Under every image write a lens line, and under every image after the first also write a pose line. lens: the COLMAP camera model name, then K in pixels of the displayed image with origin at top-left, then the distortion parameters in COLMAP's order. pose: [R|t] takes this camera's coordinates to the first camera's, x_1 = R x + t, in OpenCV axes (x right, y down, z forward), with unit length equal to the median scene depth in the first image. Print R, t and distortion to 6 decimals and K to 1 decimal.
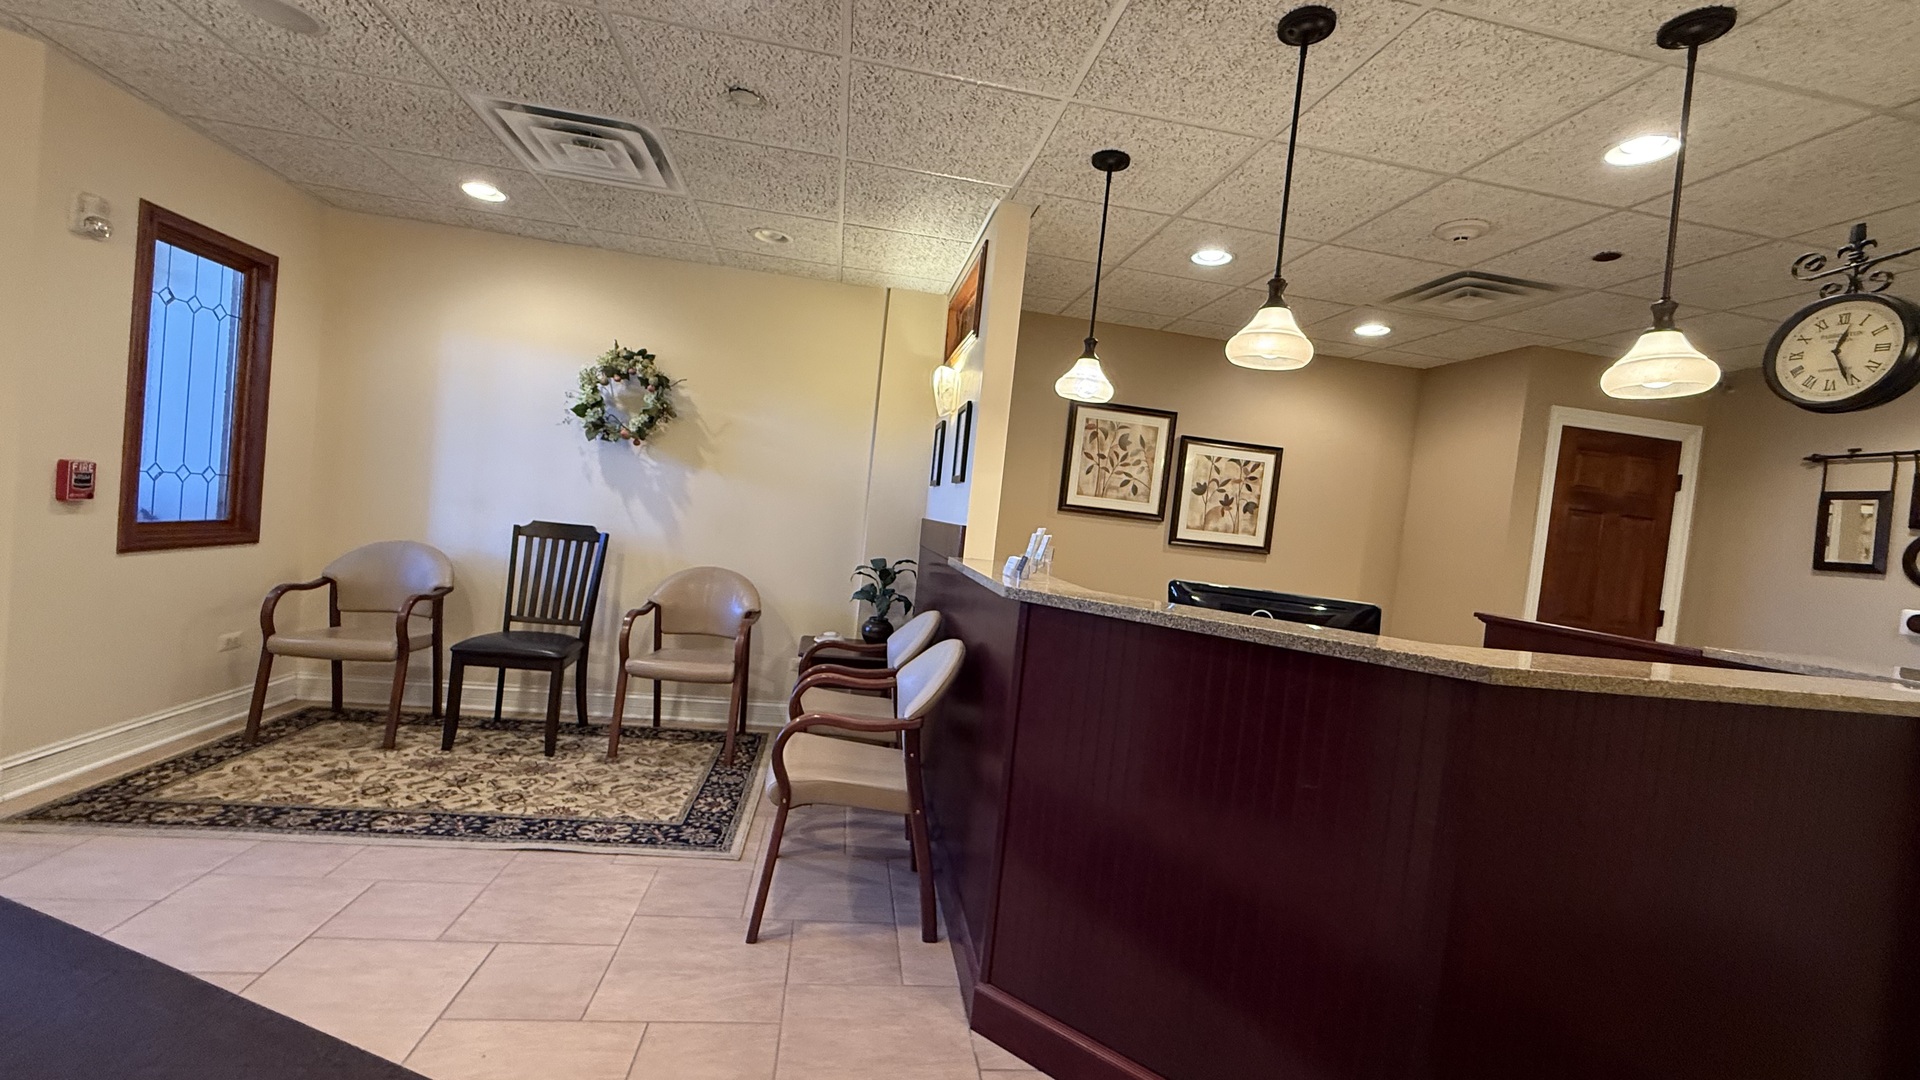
lens RADIAL K [[764.4, 0, 960.0], [0, 764.4, 540.0], [0, 0, 1]] dist [-0.002810, -0.000330]
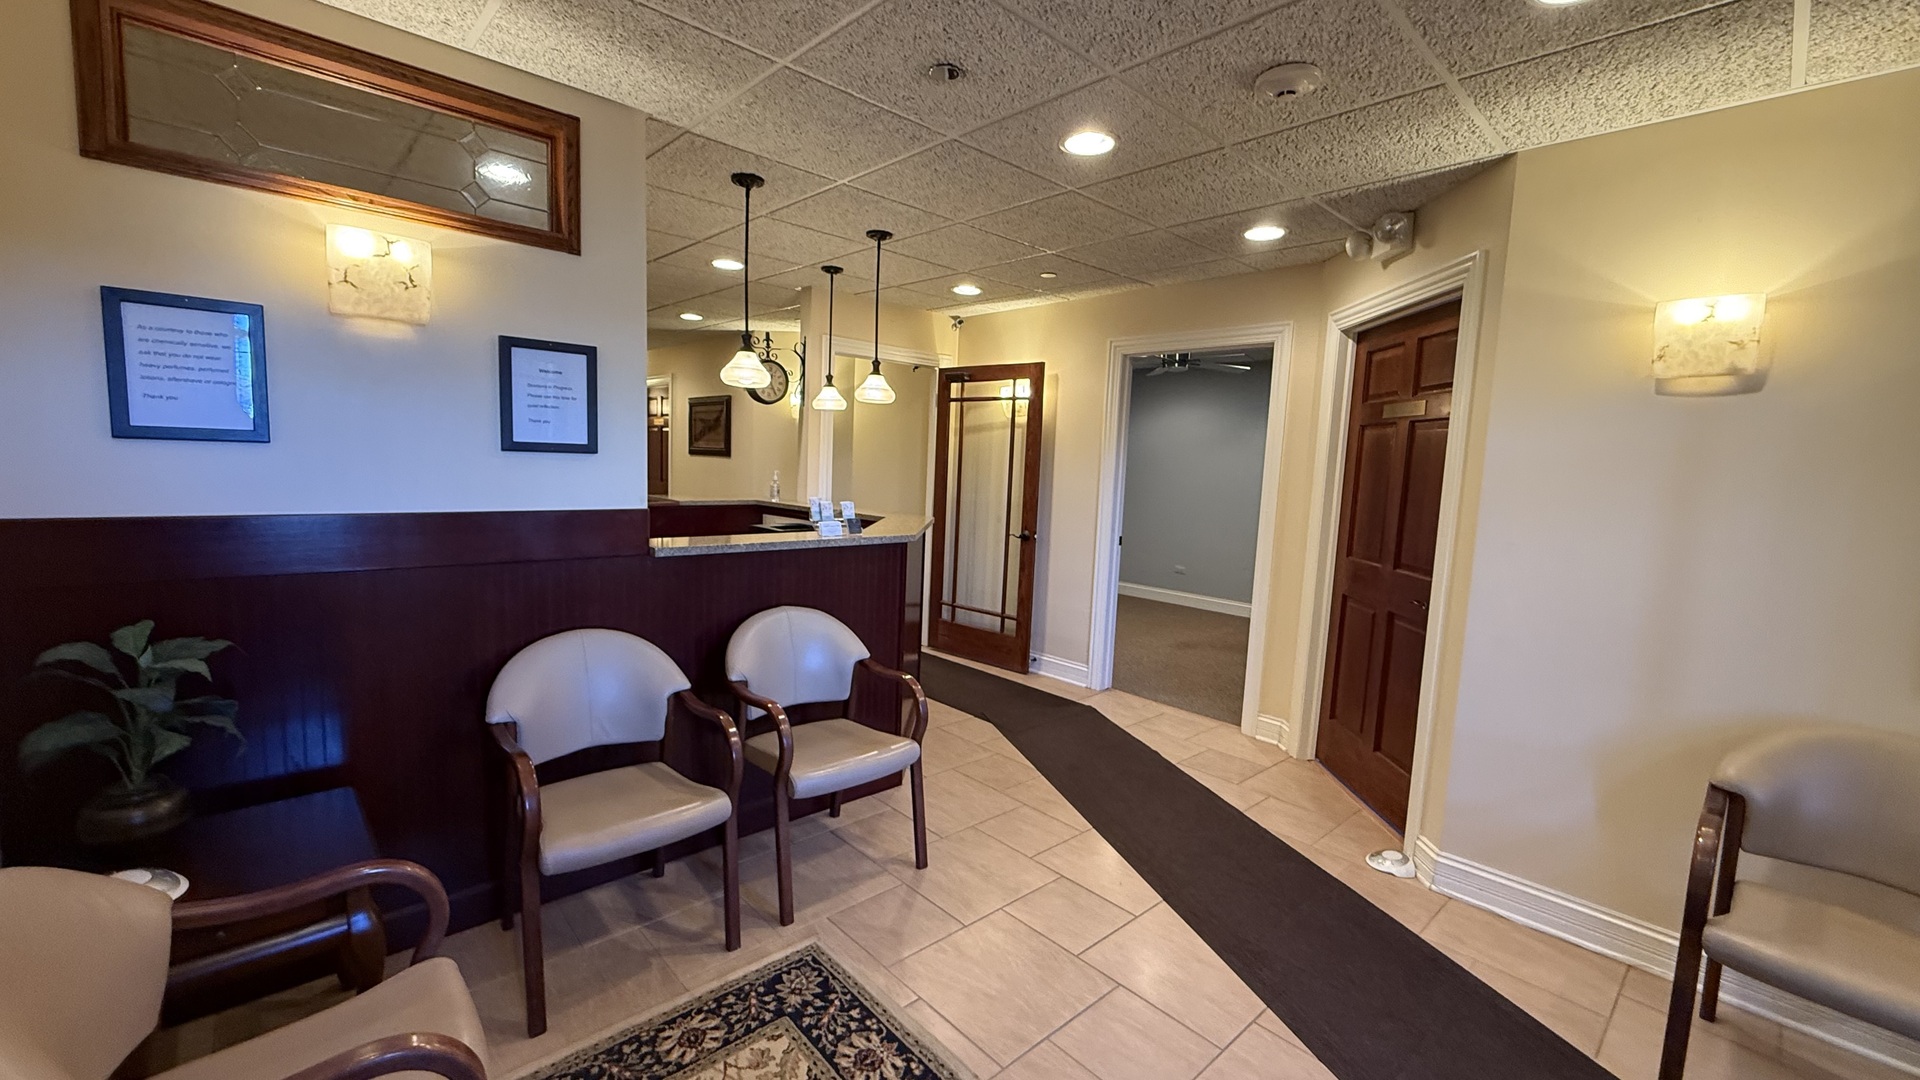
lens RADIAL K [[764.4, 0, 960.0], [0, 764.4, 540.0], [0, 0, 1]] dist [-0.002810, -0.000330]
pose [[-0.558478, -0.205718, 0.803606, -0.729043], [-0.068875, 0.976916, 0.202218, -0.146312], [-0.826655, 0.057586, -0.559755, 0.989847]]
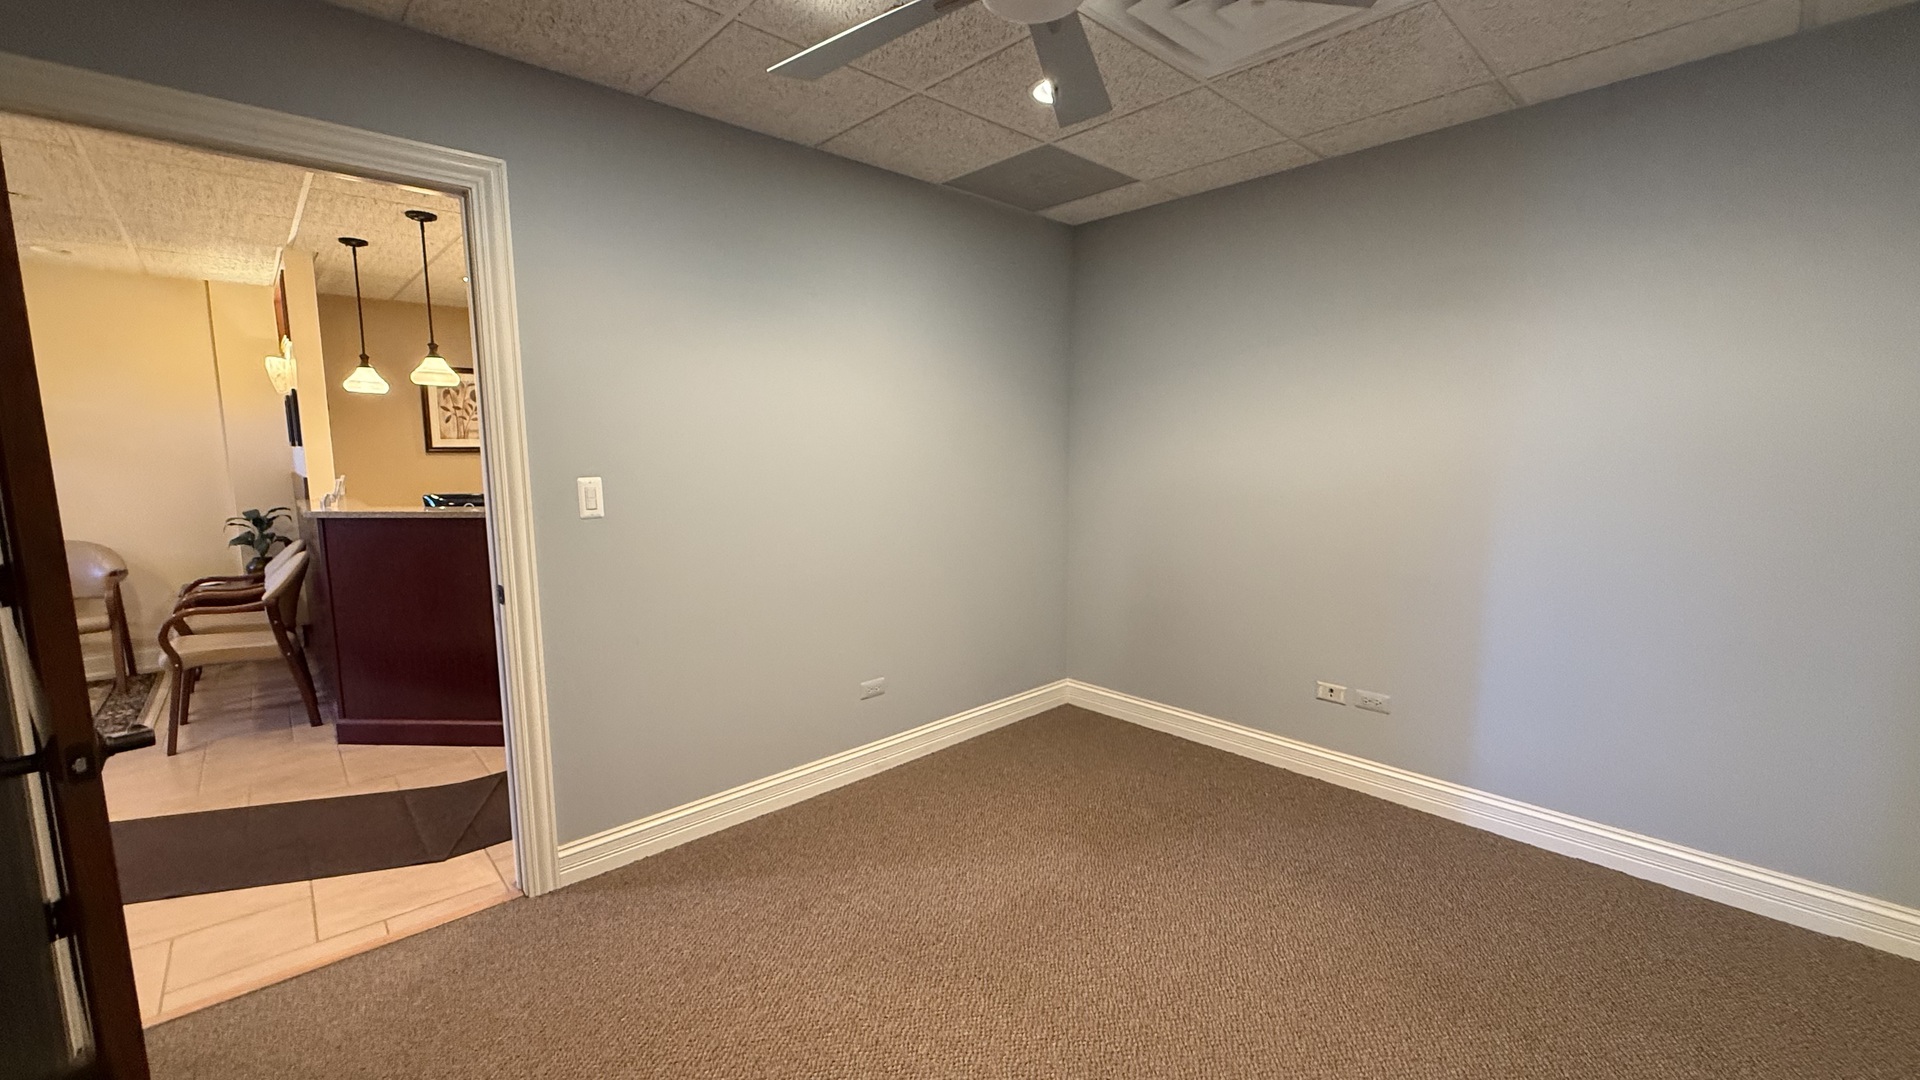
lens RADIAL K [[764.4, 0, 960.0], [0, 764.4, 540.0], [0, 0, 1]] dist [-0.002810, -0.000330]
pose [[0.824338, -0.174915, 0.538397, 0.192111], [0.108521, 0.982256, 0.152961, 0.009045], [-0.555599, -0.067664, 0.828692, -0.754768]]
